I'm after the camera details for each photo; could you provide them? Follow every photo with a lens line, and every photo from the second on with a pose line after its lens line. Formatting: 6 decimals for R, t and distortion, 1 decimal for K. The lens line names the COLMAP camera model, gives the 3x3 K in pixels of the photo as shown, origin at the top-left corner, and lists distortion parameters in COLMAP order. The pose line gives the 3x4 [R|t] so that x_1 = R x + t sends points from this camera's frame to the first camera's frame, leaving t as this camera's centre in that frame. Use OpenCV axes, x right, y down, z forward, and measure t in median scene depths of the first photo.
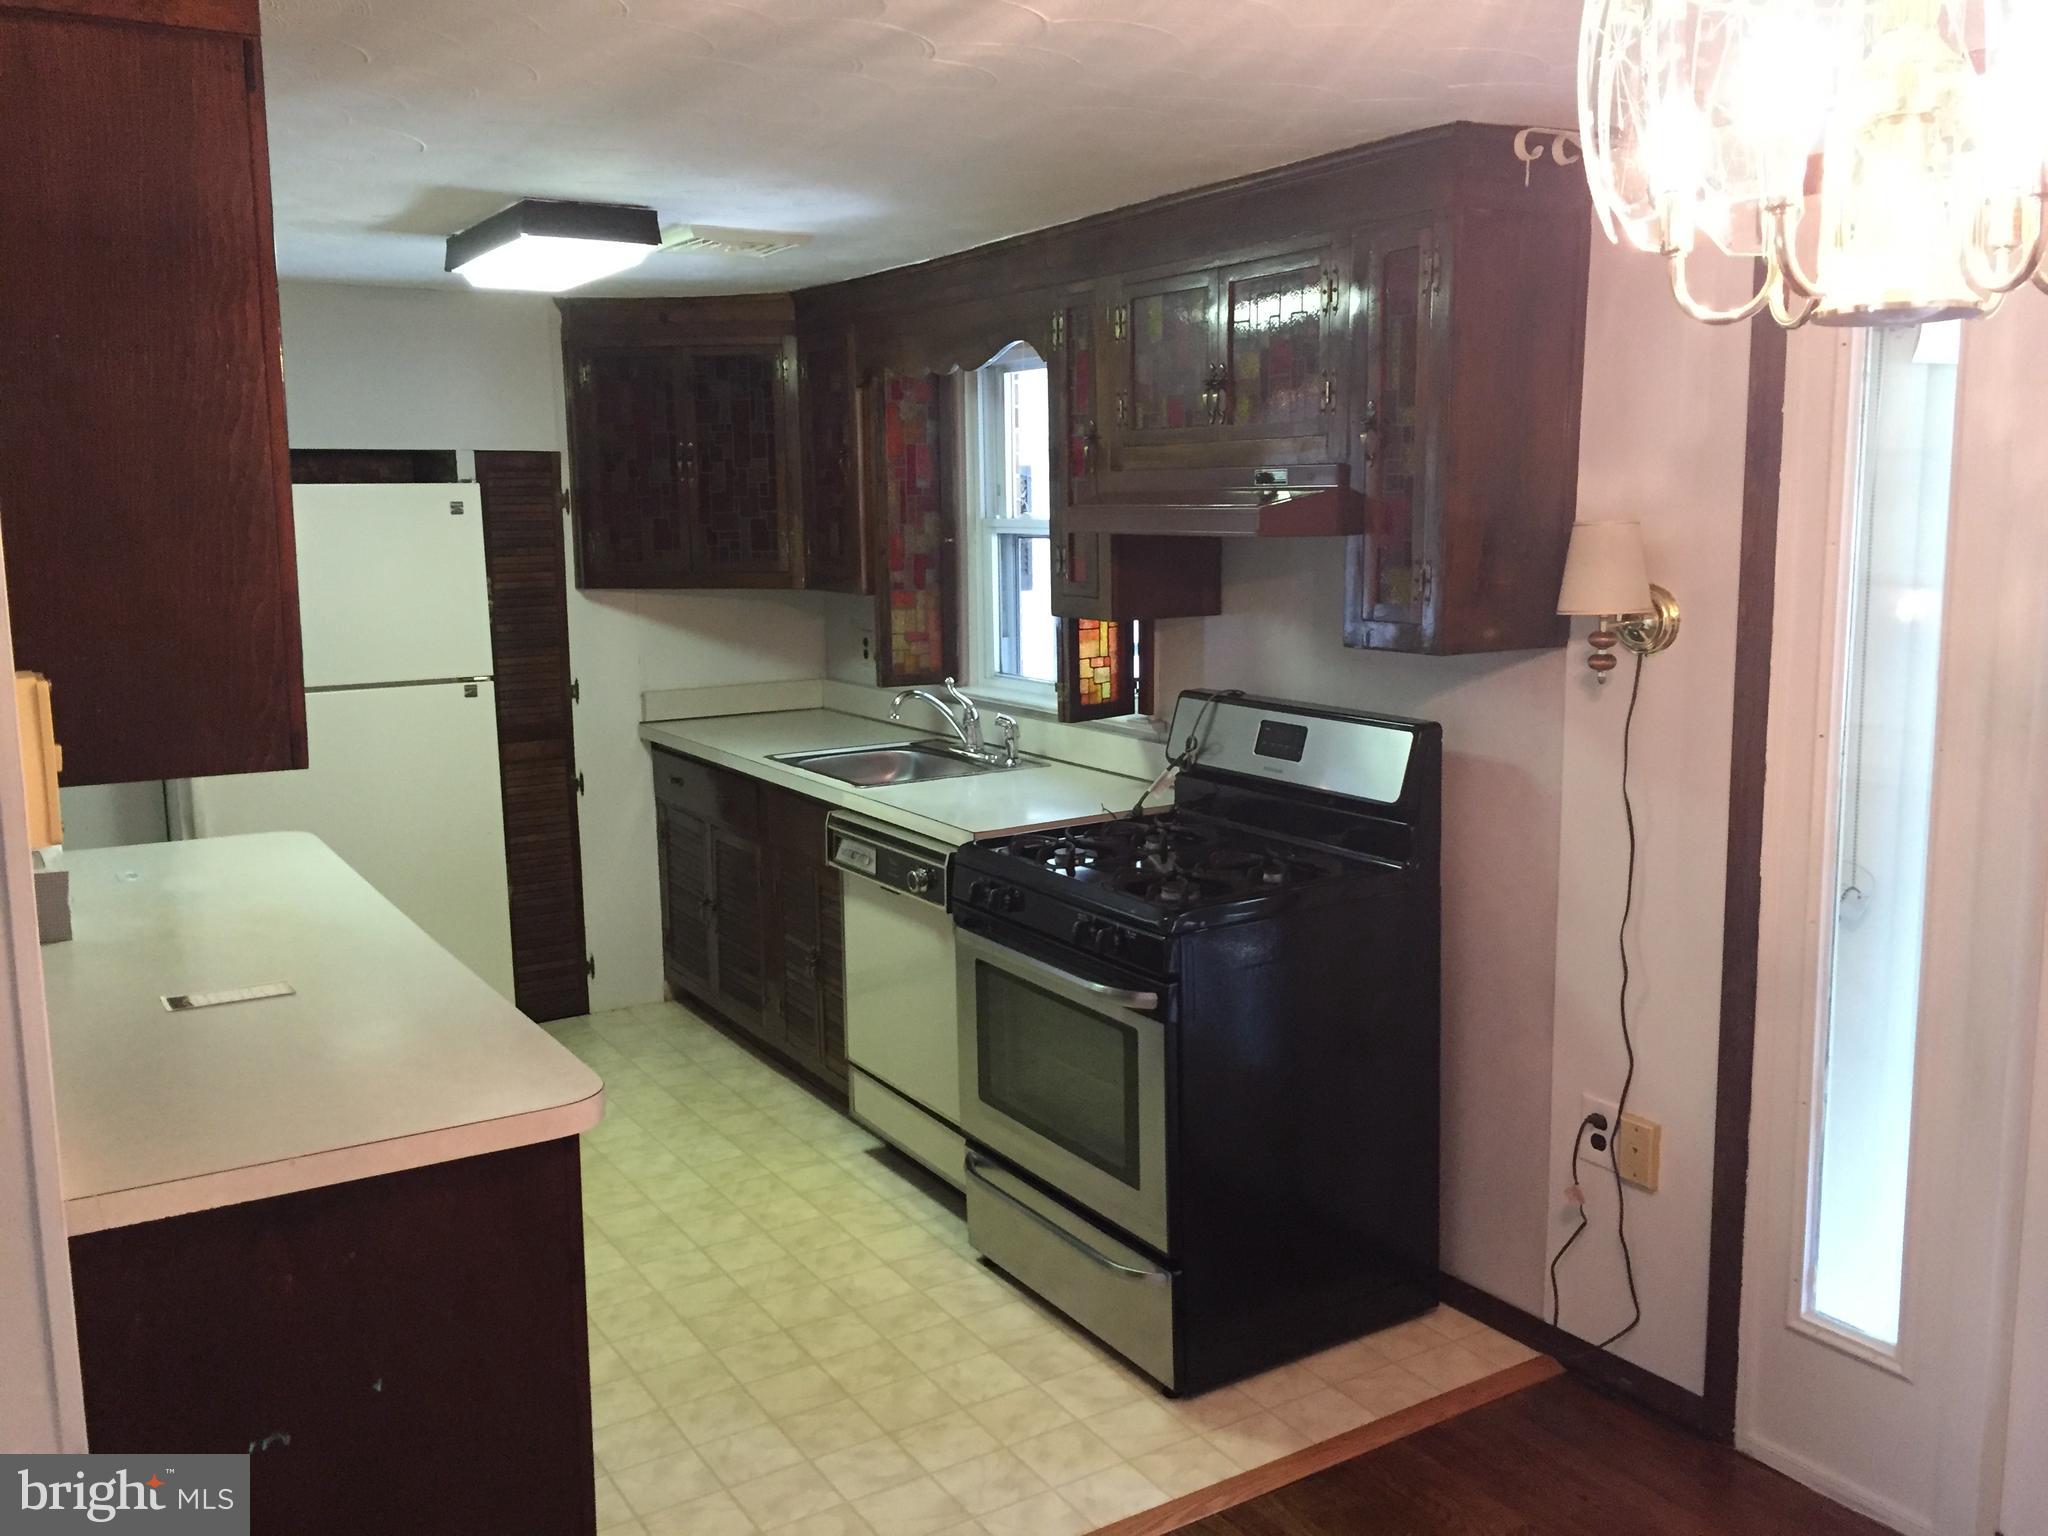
lens RADIAL K [[1734.6, 0, 1024.2], [0, 1734.6, 762.3], [0, 0, 1]] dist [0.013473, 0.003038]
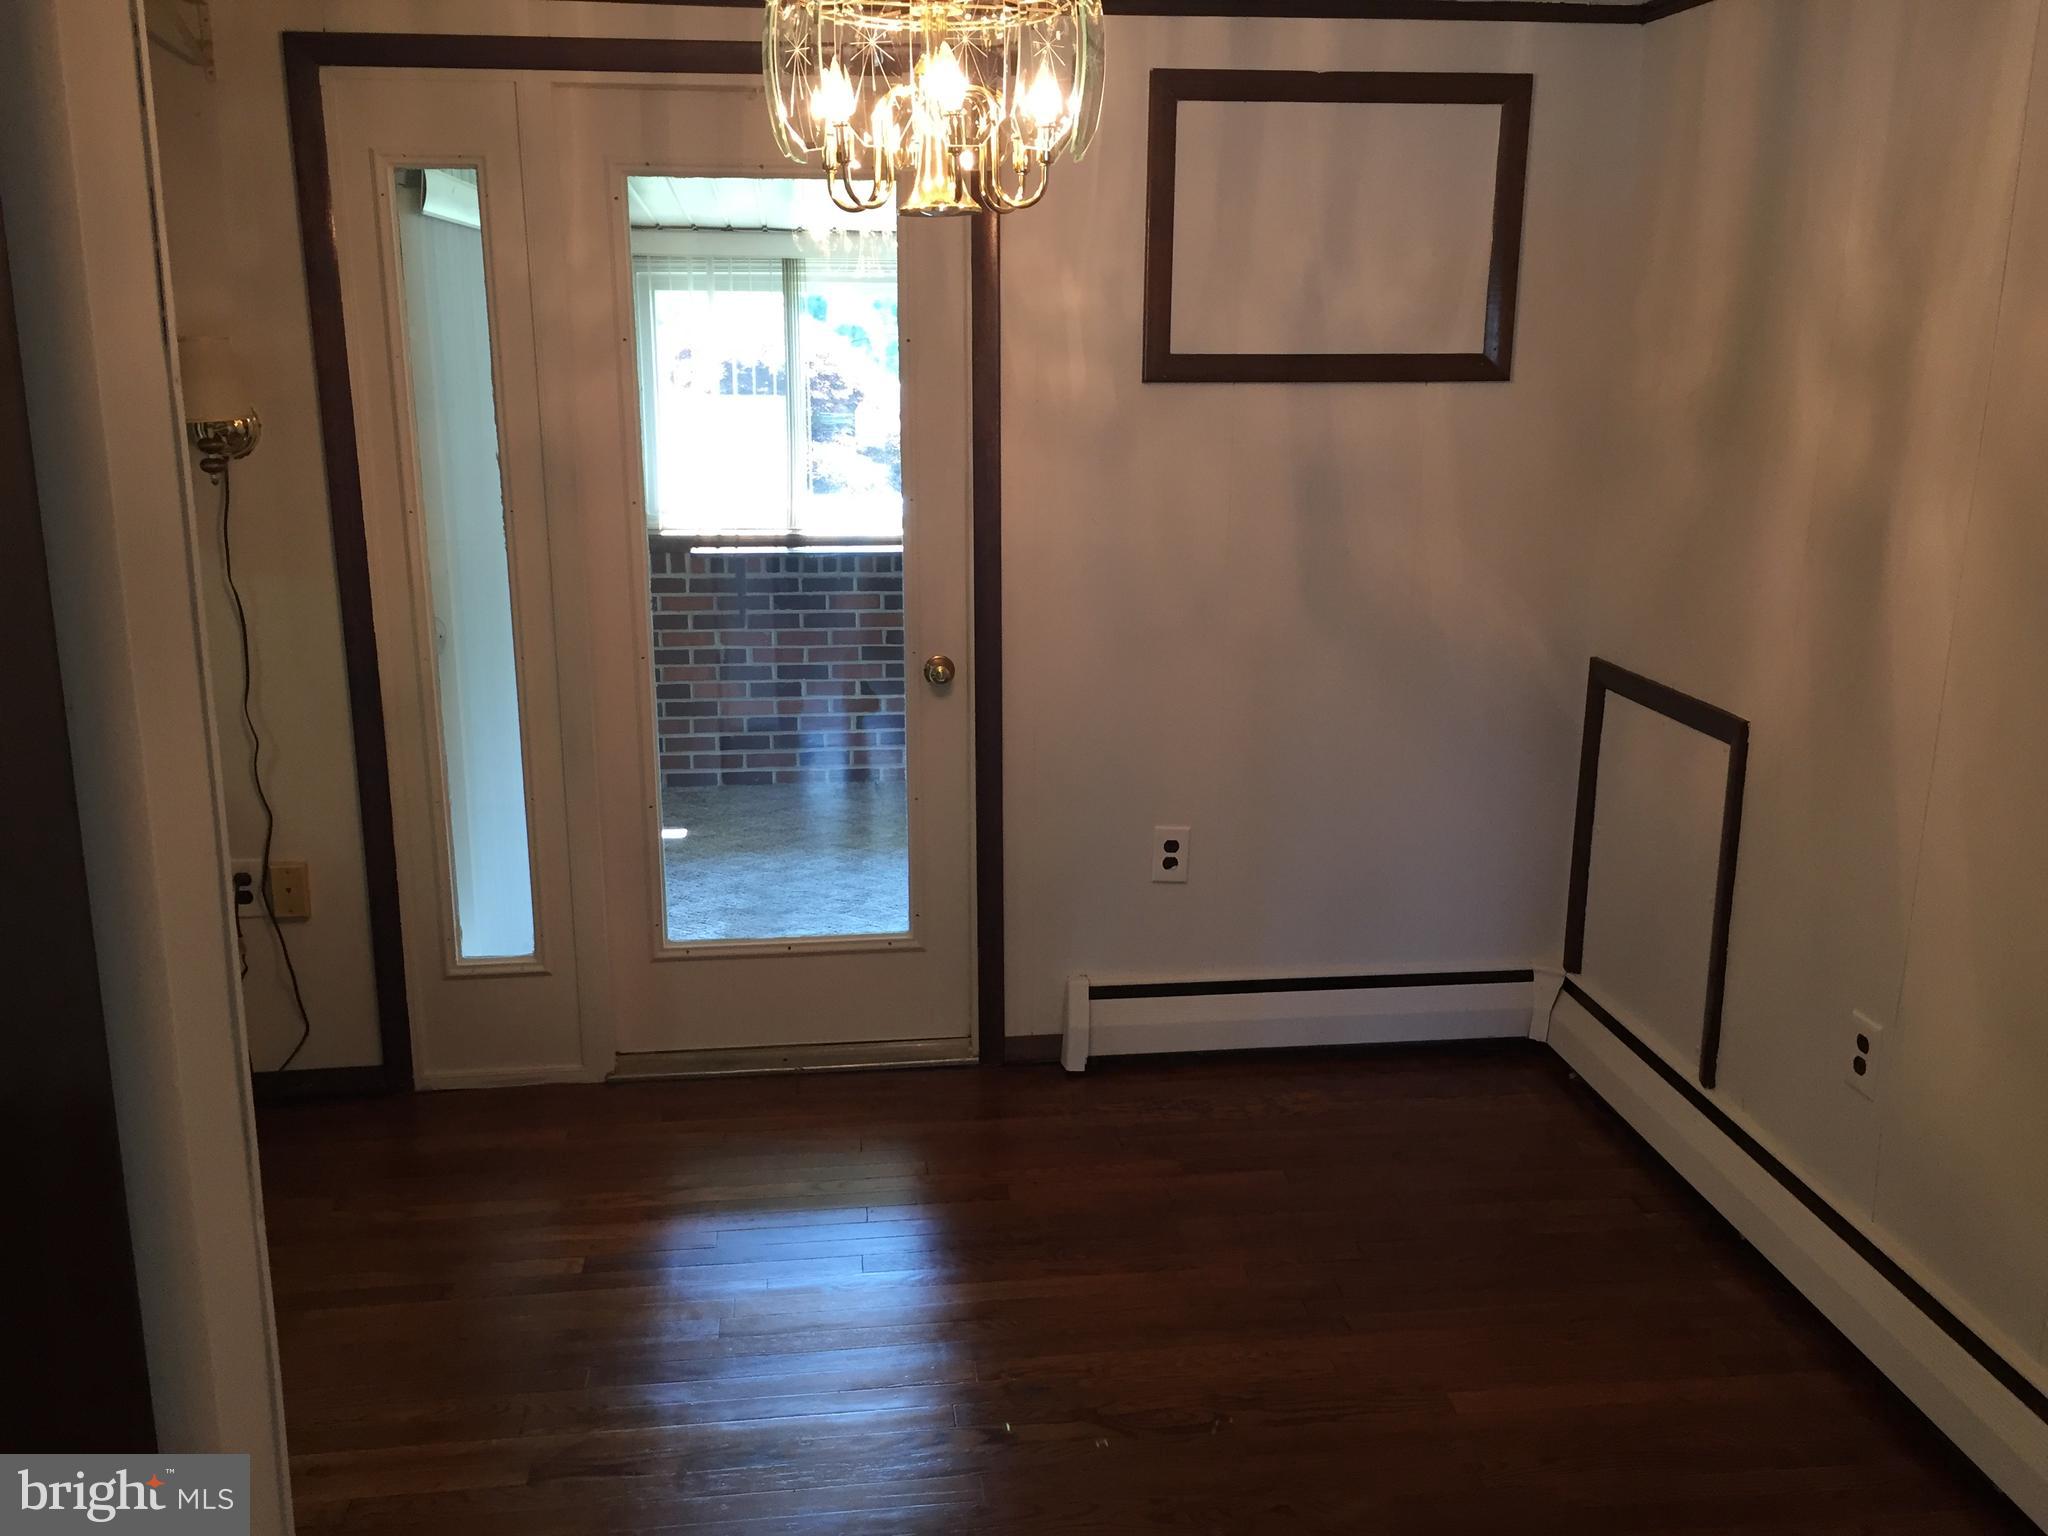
lens RADIAL K [[1734.6, 0, 1024.5], [0, 1734.6, 768.6], [0, 0, 1]] dist [0.013473, 0.003038]
pose [[0.415974, -0.206328, 0.885661, -0.482035], [0.123393, 0.977720, 0.169819, 0.007025], [-0.900966, 0.038644, 0.432165, 0.051605]]
